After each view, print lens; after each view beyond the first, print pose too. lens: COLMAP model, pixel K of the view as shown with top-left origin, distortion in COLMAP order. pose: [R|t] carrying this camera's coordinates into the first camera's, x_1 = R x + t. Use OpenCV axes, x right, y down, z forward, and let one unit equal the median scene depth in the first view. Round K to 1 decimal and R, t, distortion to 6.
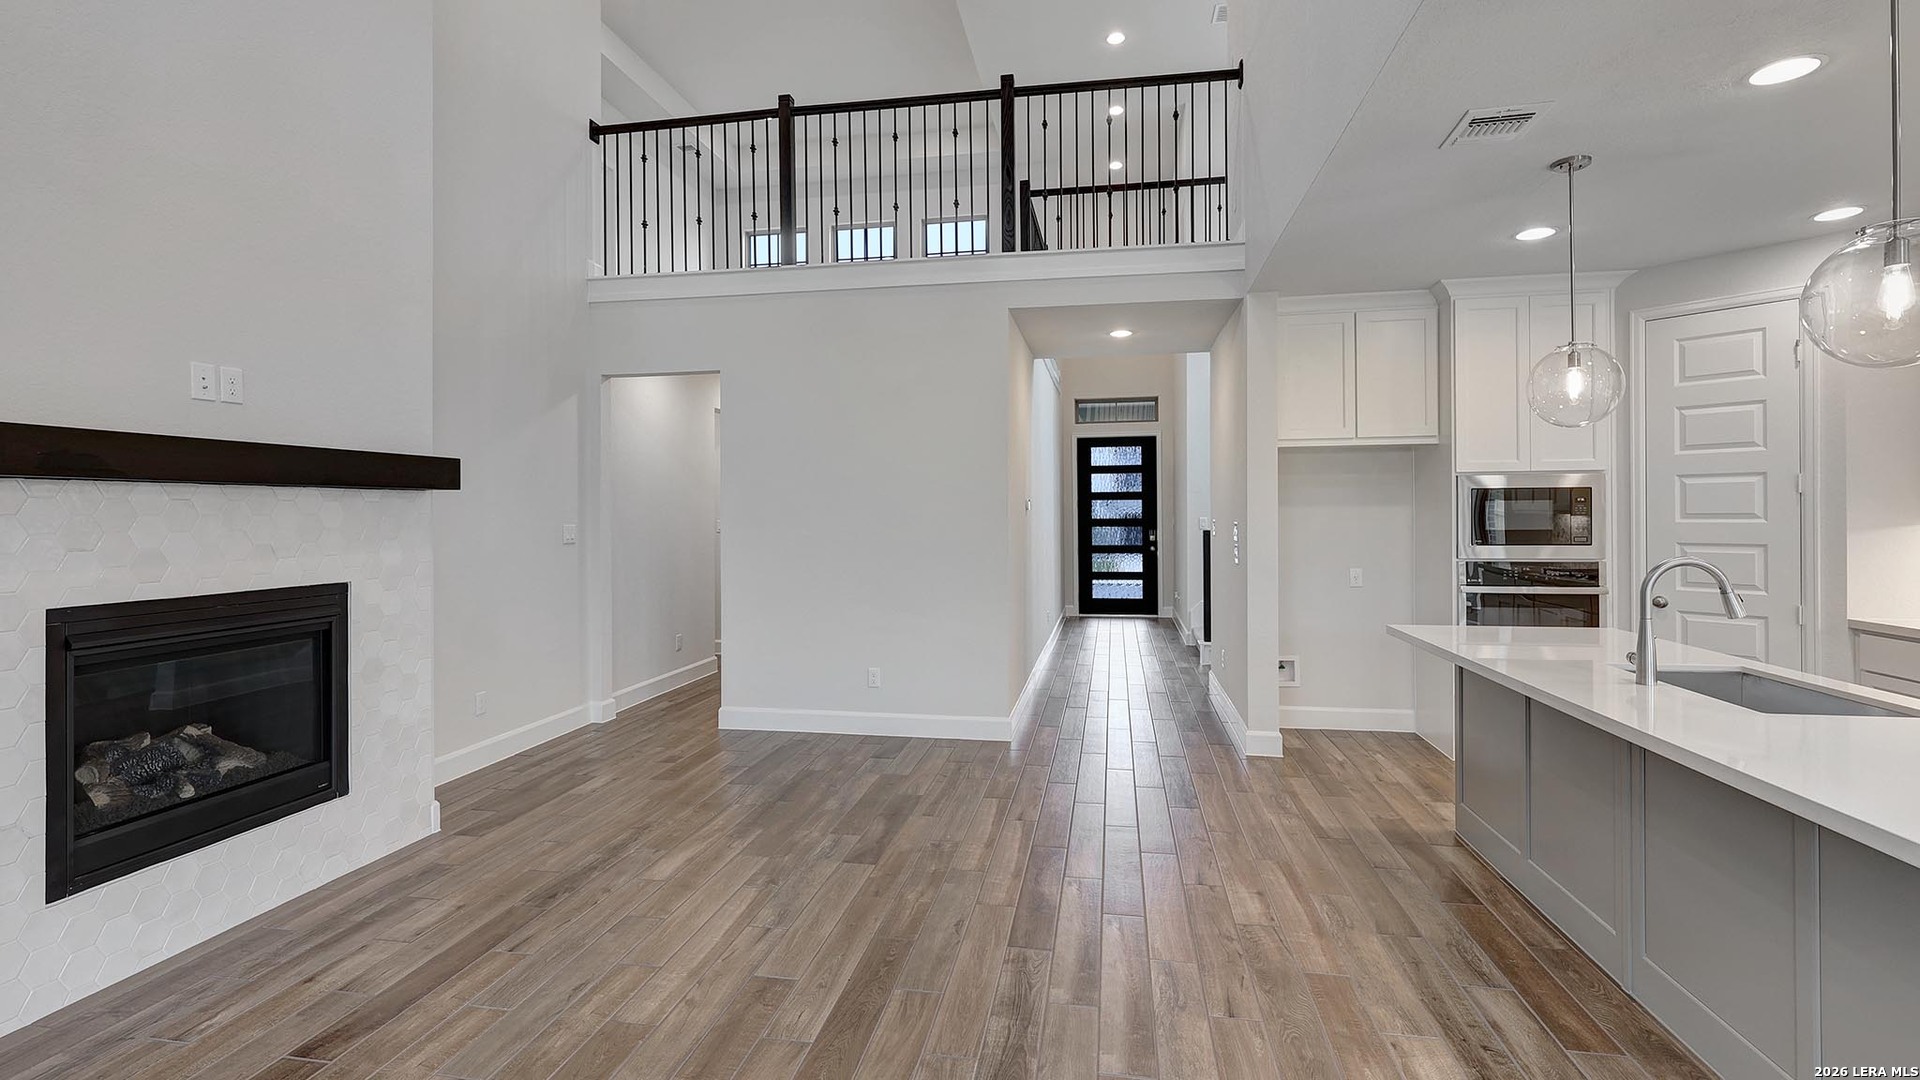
lens RADIAL K [[868.5, 0, 963.2], [0, 868.5, 514.2], [0, 0, 1]] dist [0.000268, 0.000472]
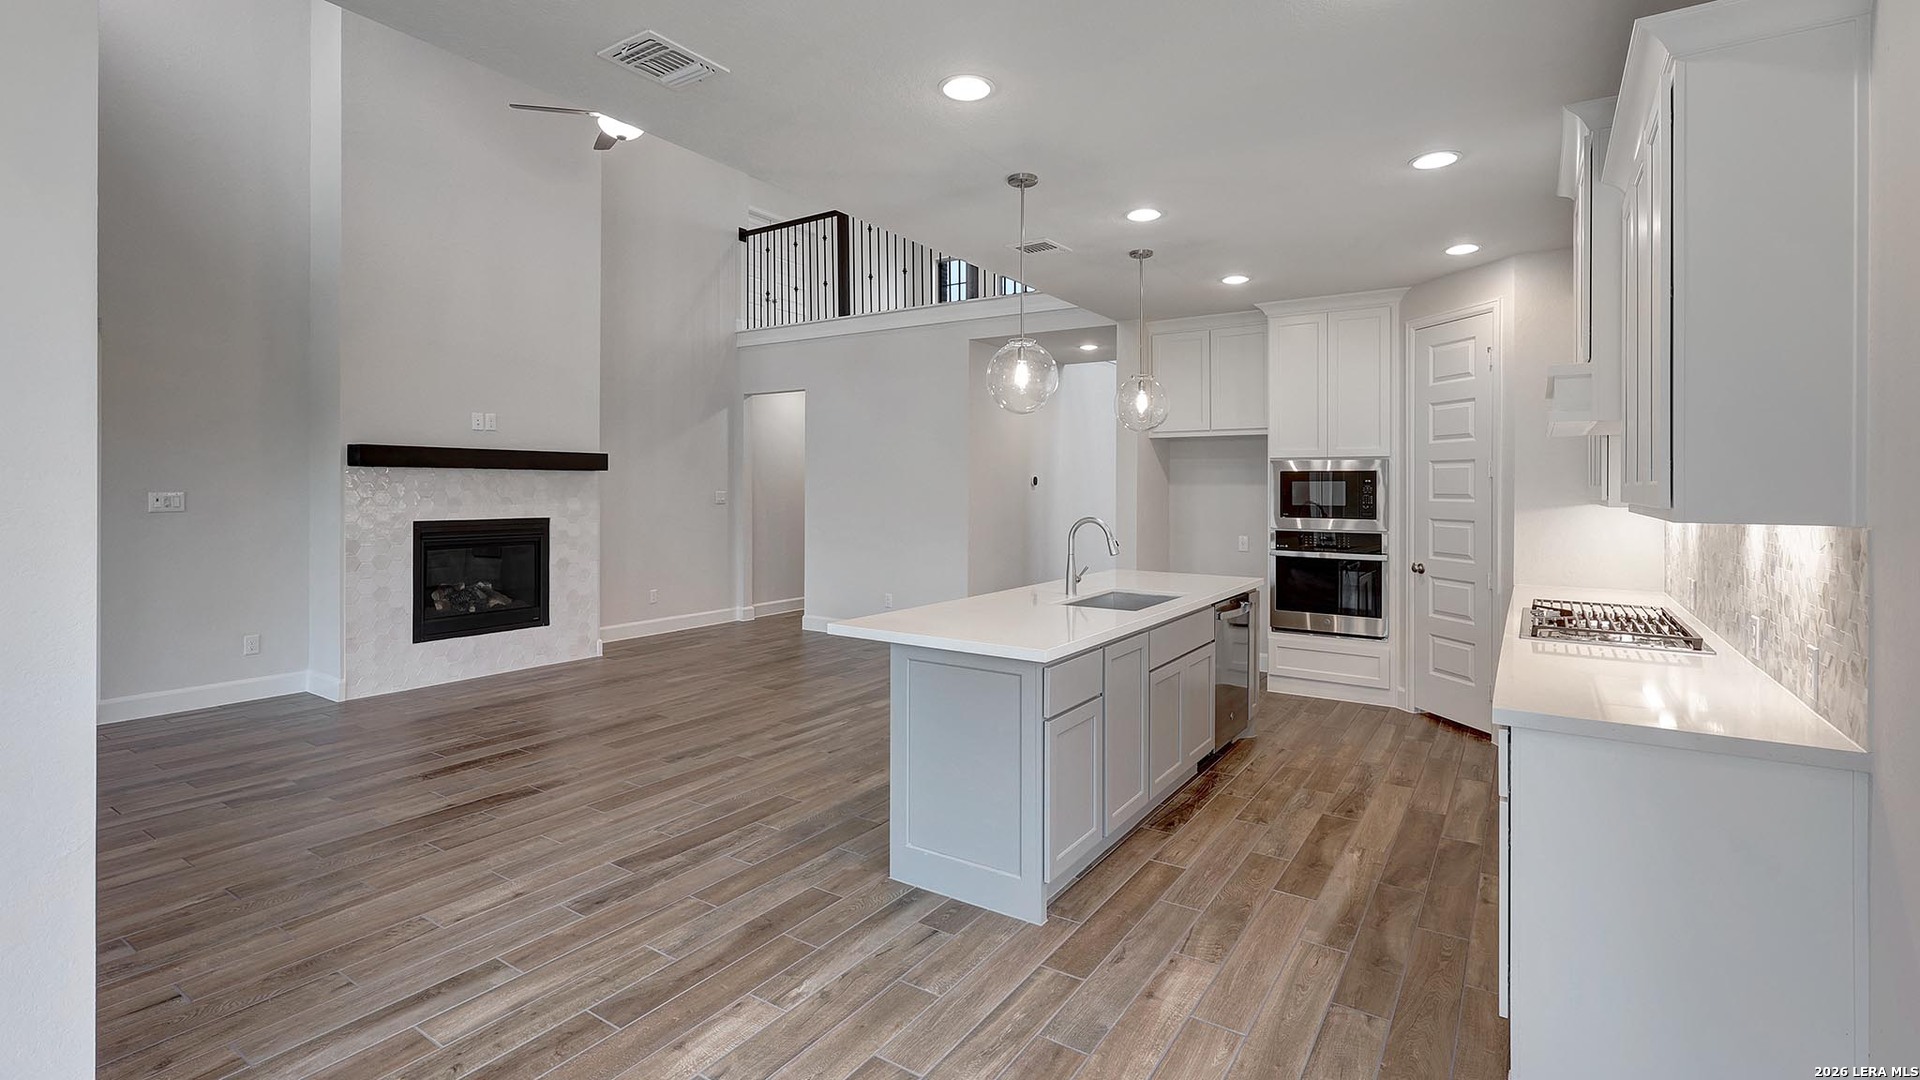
lens RADIAL K [[871.3, 0, 962.5], [0, 871.3, 494.8], [0, 0, 1]] dist [-0.000259, 0.000083]
pose [[0.918802, 0.014884, -0.394439, 0.753100], [-0.011524, 0.999874, 0.010888, -0.005122], [0.394551, -0.005458, 0.918858, -0.360194]]
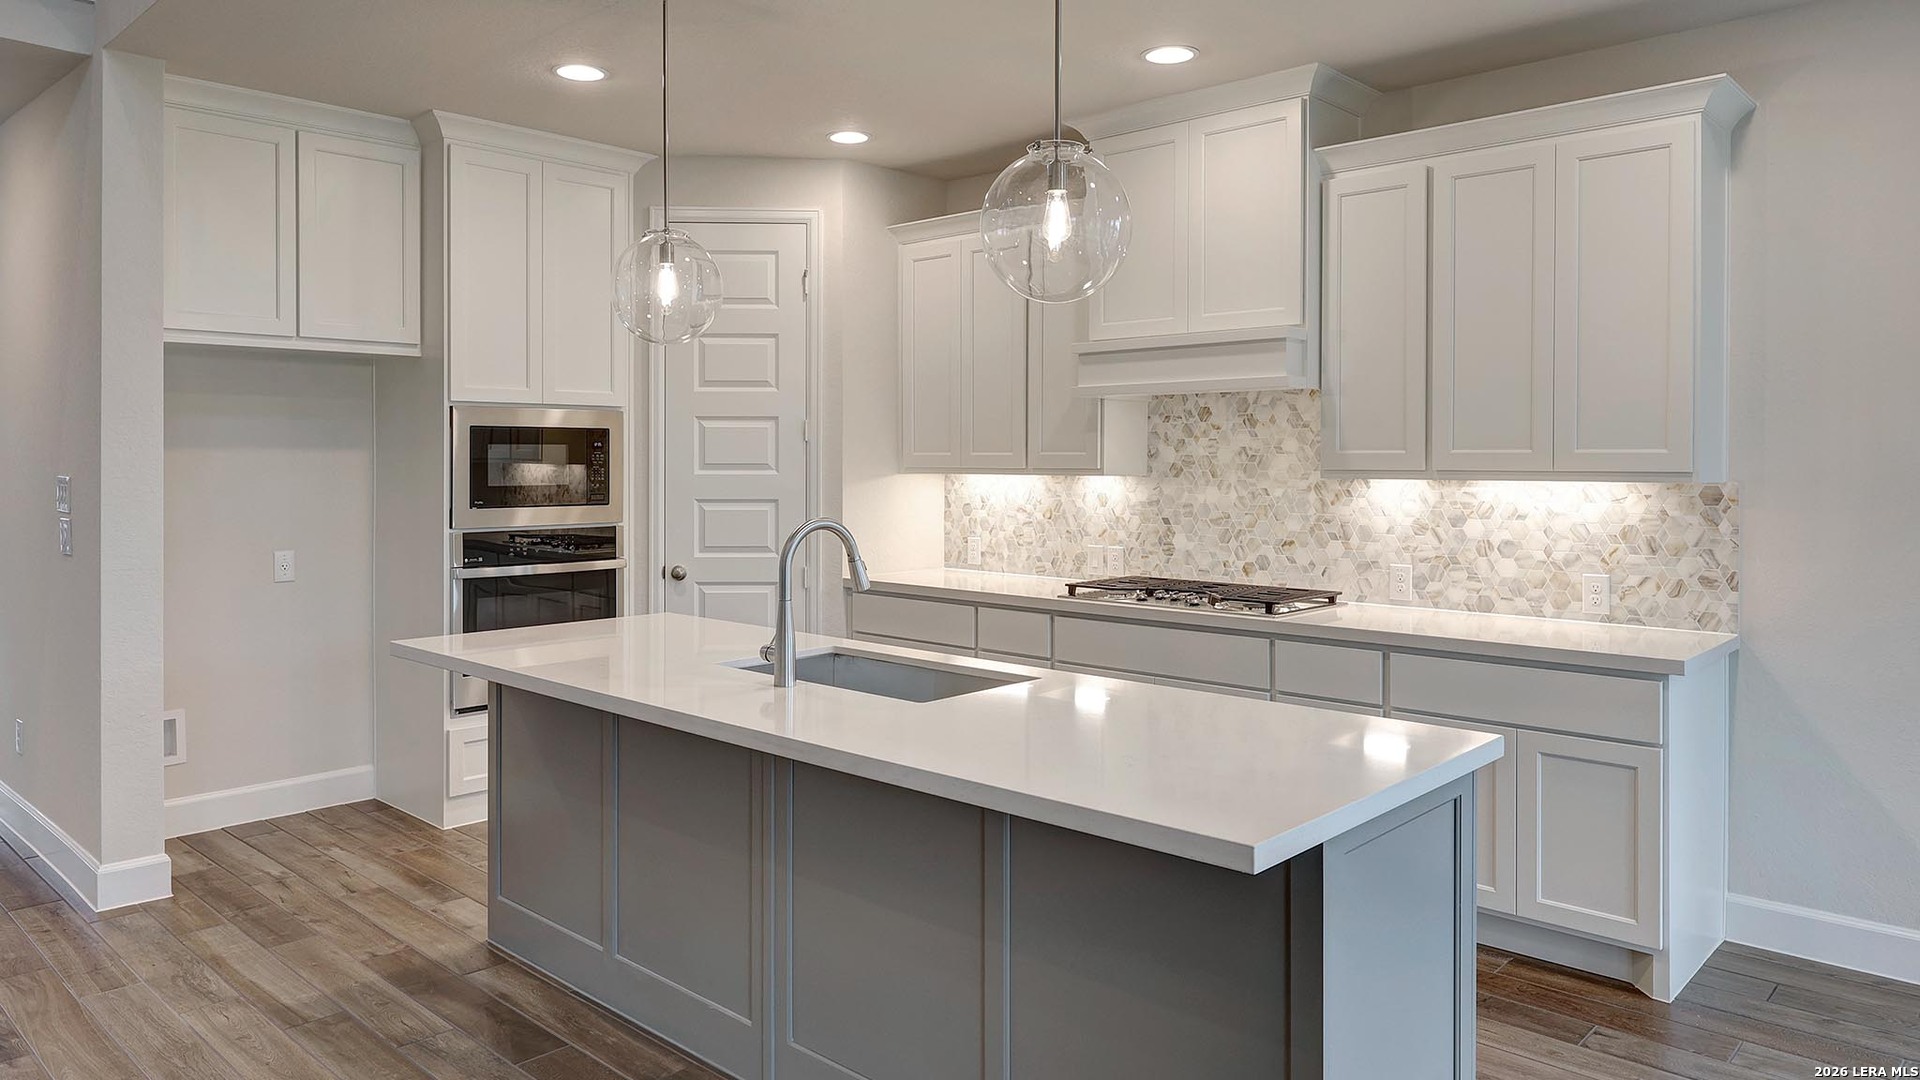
lens RADIAL K [[1252.8, 0, 950.6], [0, 1252.8, 470.0], [0, 0, 1]] dist [-0.003304, 0.000348]
pose [[0.548490, -0.000152, 0.836157, -0.035334], [-0.004288, 0.999986, 0.002995, 0.000705], [-0.836146, -0.005228, 0.548482, 0.163920]]
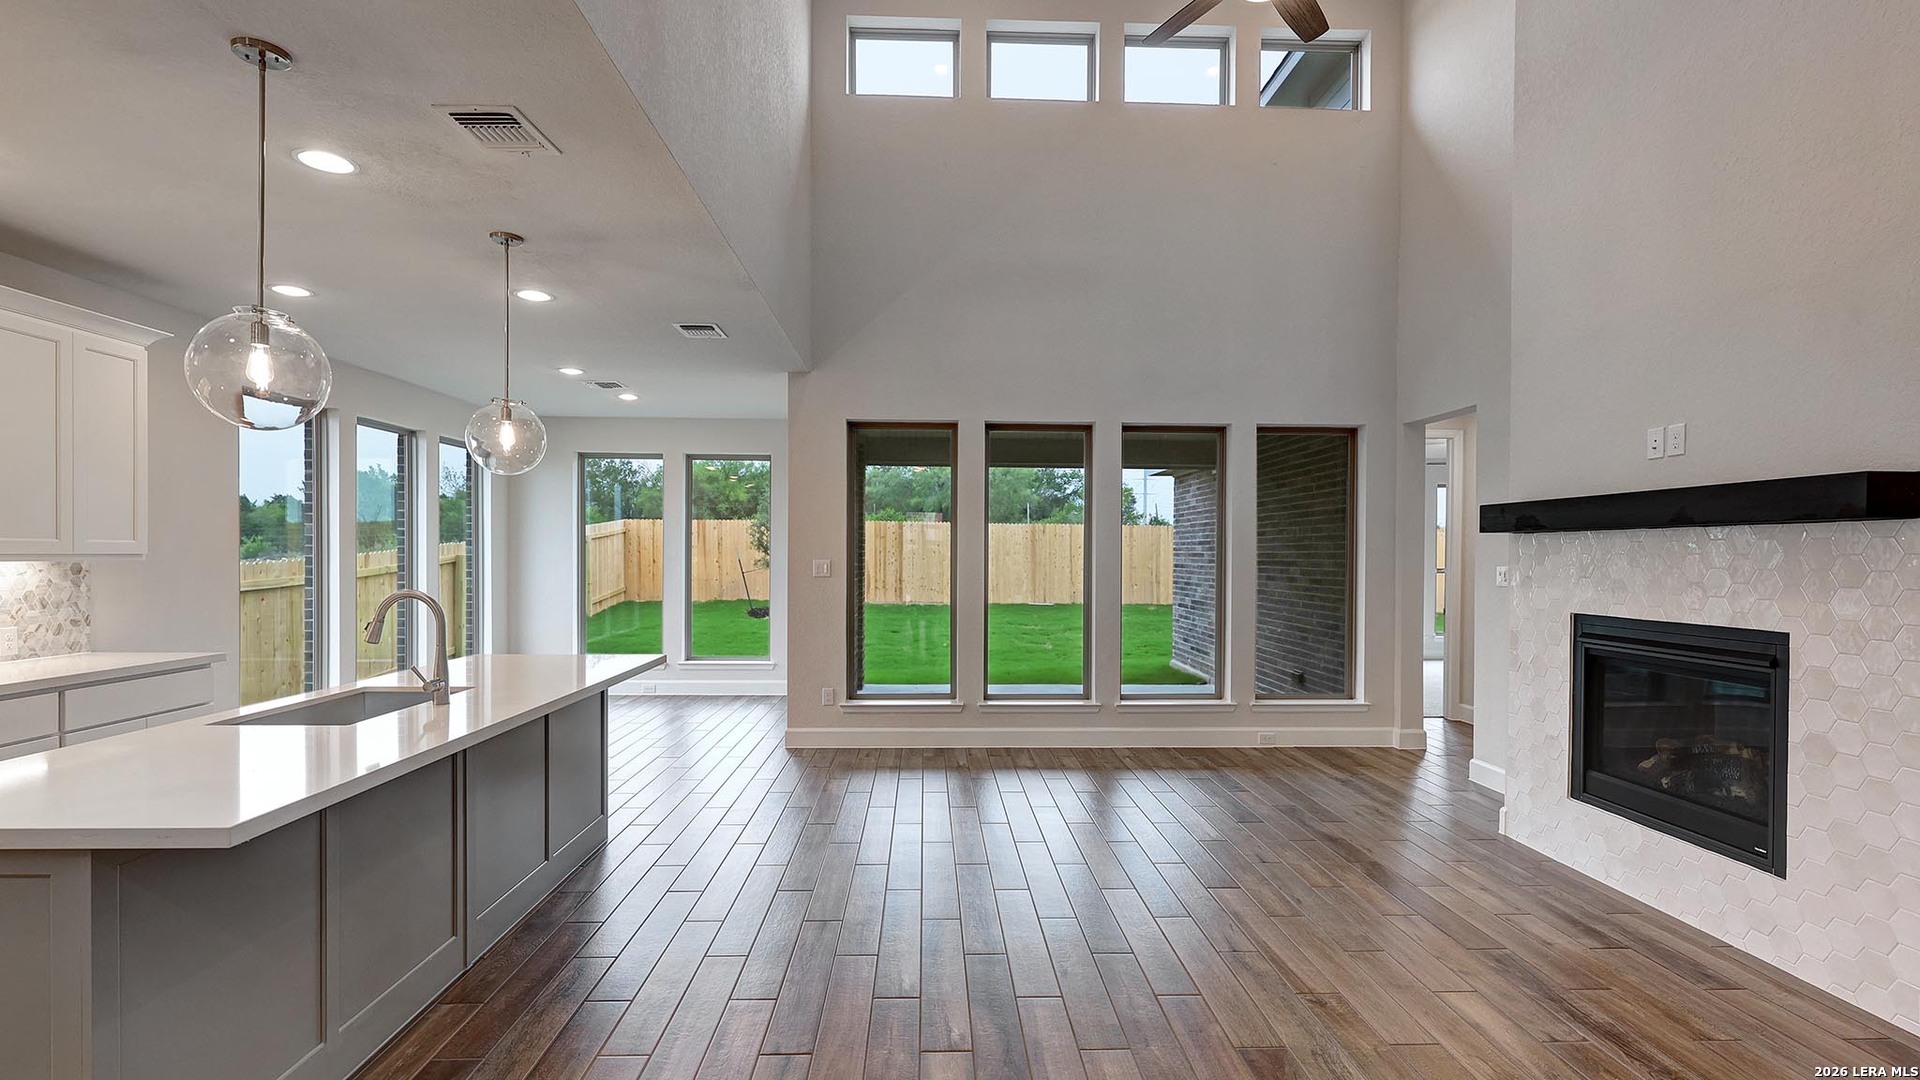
lens RADIAL K [[868.4, 0, 957.6], [0, 868.4, 564.9], [0, 0, 1]] dist [0.000785, 0.000109]
pose [[-0.978057, 0.002168, -0.208328, 0.220898], [-0.001087, 0.999879, 0.015505, -0.001402], [0.208337, 0.015392, -0.977936, 1.348439]]
